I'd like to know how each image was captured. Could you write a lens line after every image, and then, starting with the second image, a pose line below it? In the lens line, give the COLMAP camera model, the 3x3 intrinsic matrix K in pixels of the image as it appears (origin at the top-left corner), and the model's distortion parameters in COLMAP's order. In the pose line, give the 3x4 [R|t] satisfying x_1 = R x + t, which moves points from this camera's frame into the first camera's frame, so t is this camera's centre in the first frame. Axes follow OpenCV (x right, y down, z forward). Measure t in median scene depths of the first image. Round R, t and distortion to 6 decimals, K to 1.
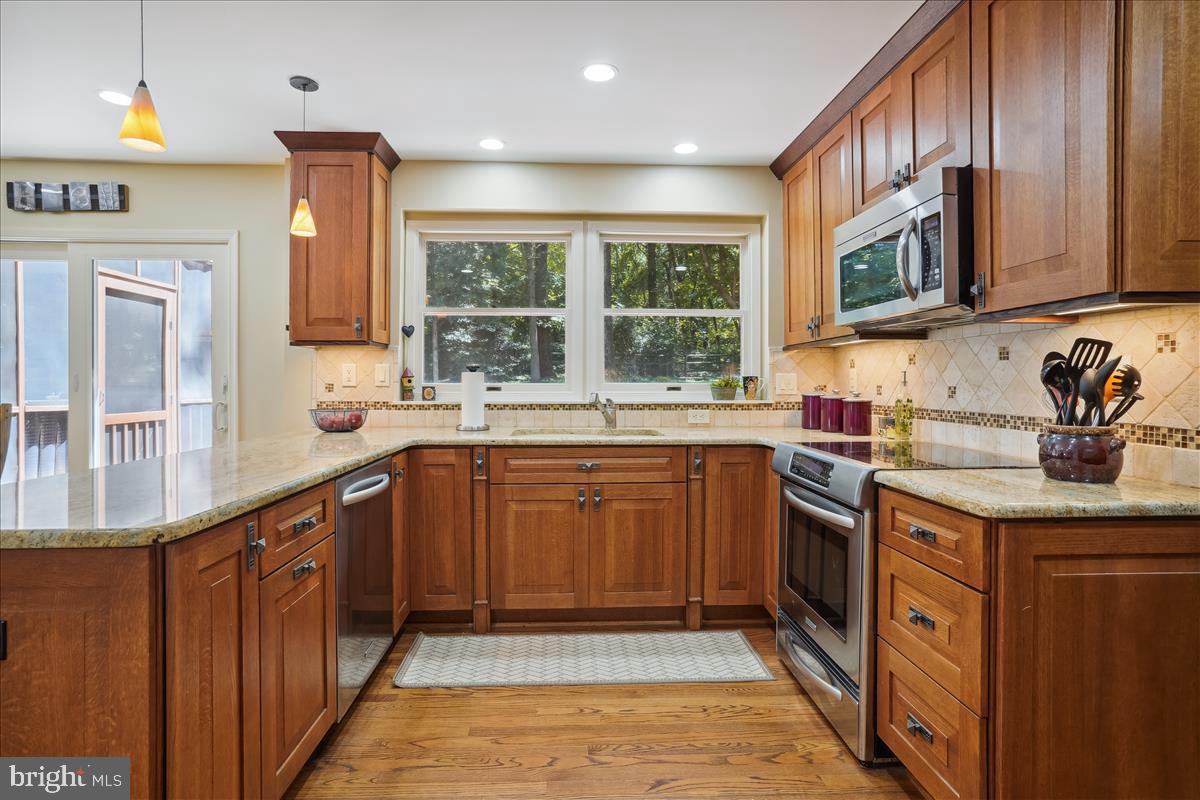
lens RADIAL K [[612.9, 0, 602.8], [0, 612.9, 391.5], [0, 0, 1]] dist [-0.043930, 0.021558]
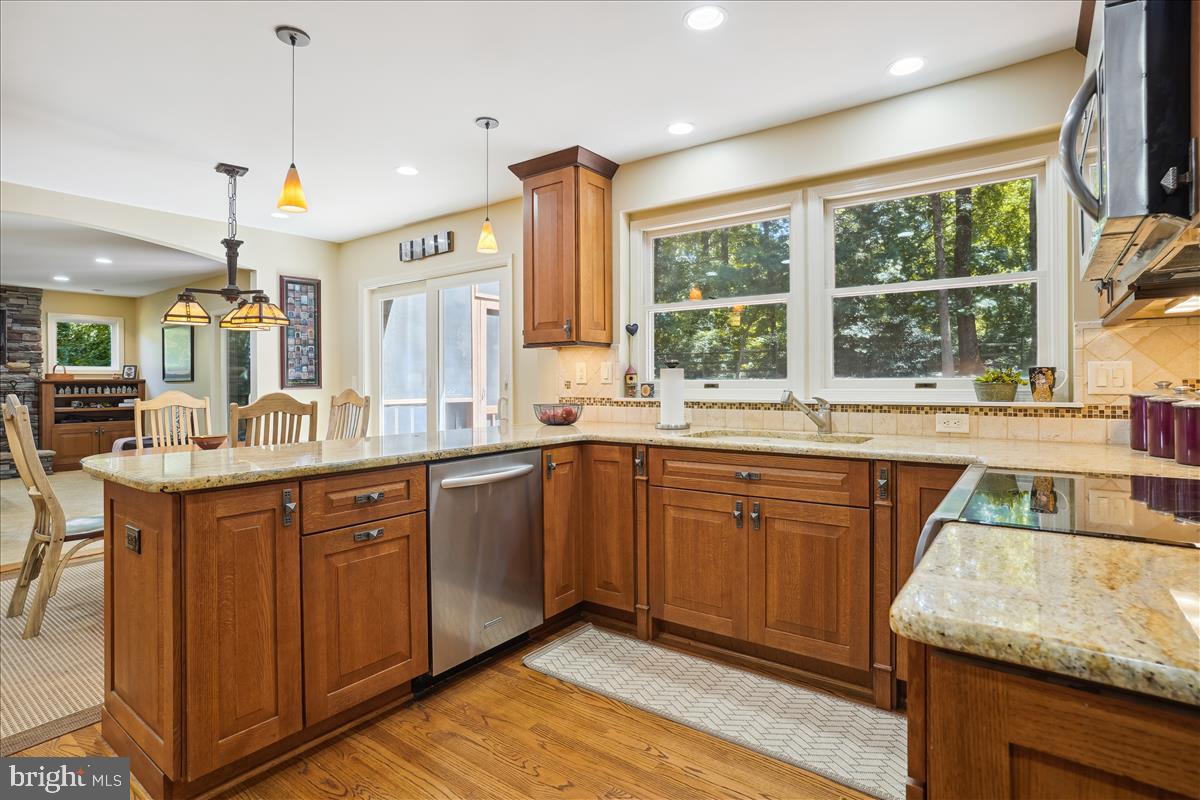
lens RADIAL K [[612.9, 0, 598.0], [0, 612.9, 387.7], [0, 0, 1]] dist [-0.043930, 0.021558]
pose [[0.769793, 0.000732, -0.638293, 0.354695], [-0.003316, 0.999990, -0.002853, 0.002093], [0.638285, 0.004313, 0.769788, 0.206187]]
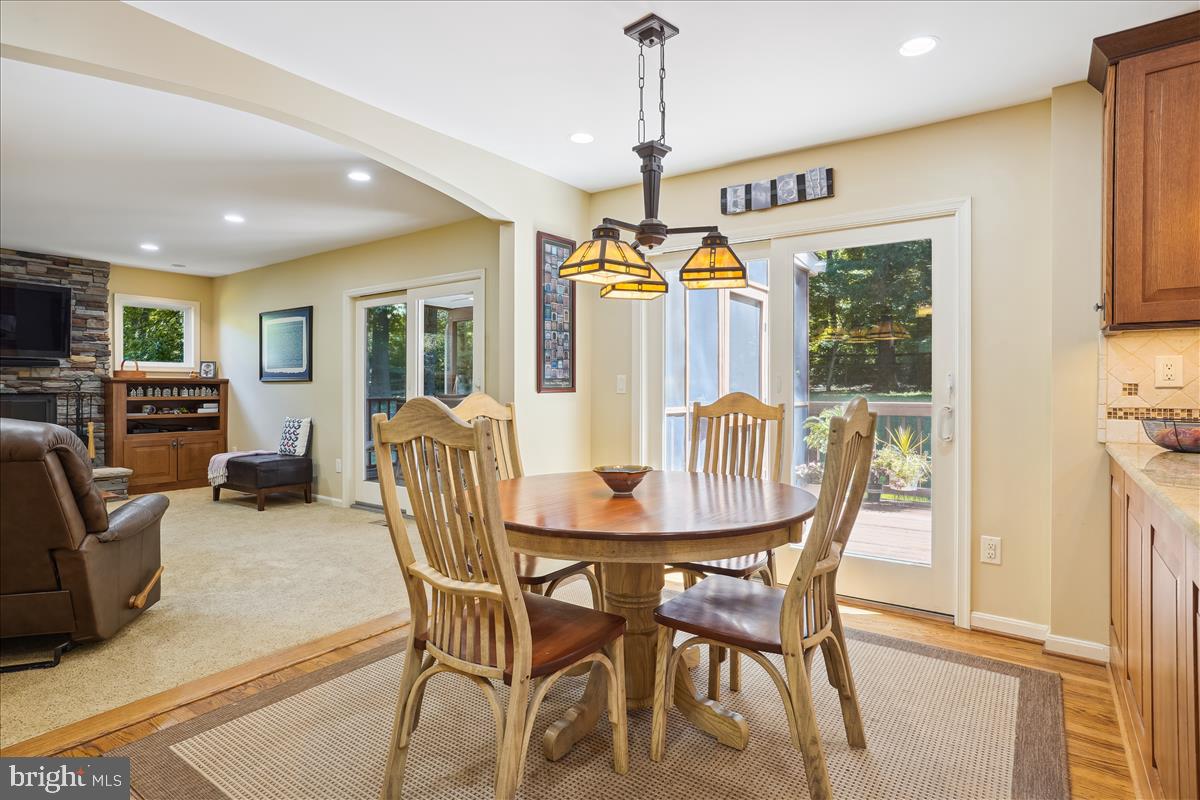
lens RADIAL K [[612.9, 0, 598.7], [0, 612.9, 392.2], [0, 0, 1]] dist [-0.043930, 0.021558]
pose [[0.794250, 0.005605, -0.607565, -0.598509], [-0.008871, 0.999958, -0.002373, 0.005889], [0.607526, 0.007275, 0.794266, 0.051945]]
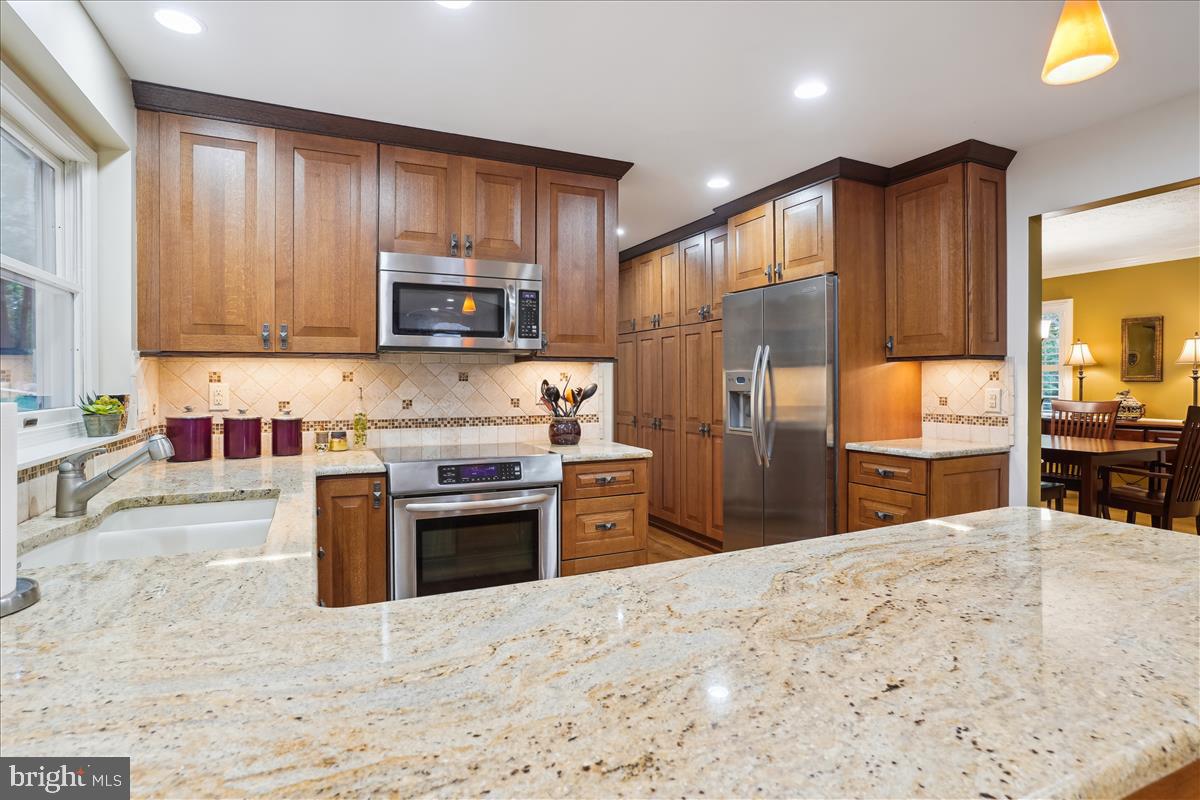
lens RADIAL K [[612.9, 0, 599.0], [0, 612.9, 387.1], [0, 0, 1]] dist [-0.043930, 0.021558]
pose [[-0.378284, -0.006137, 0.925669, -0.647851], [0.013689, 0.999832, 0.012223, -0.038271], [-0.925588, 0.017295, -0.378136, 0.940386]]
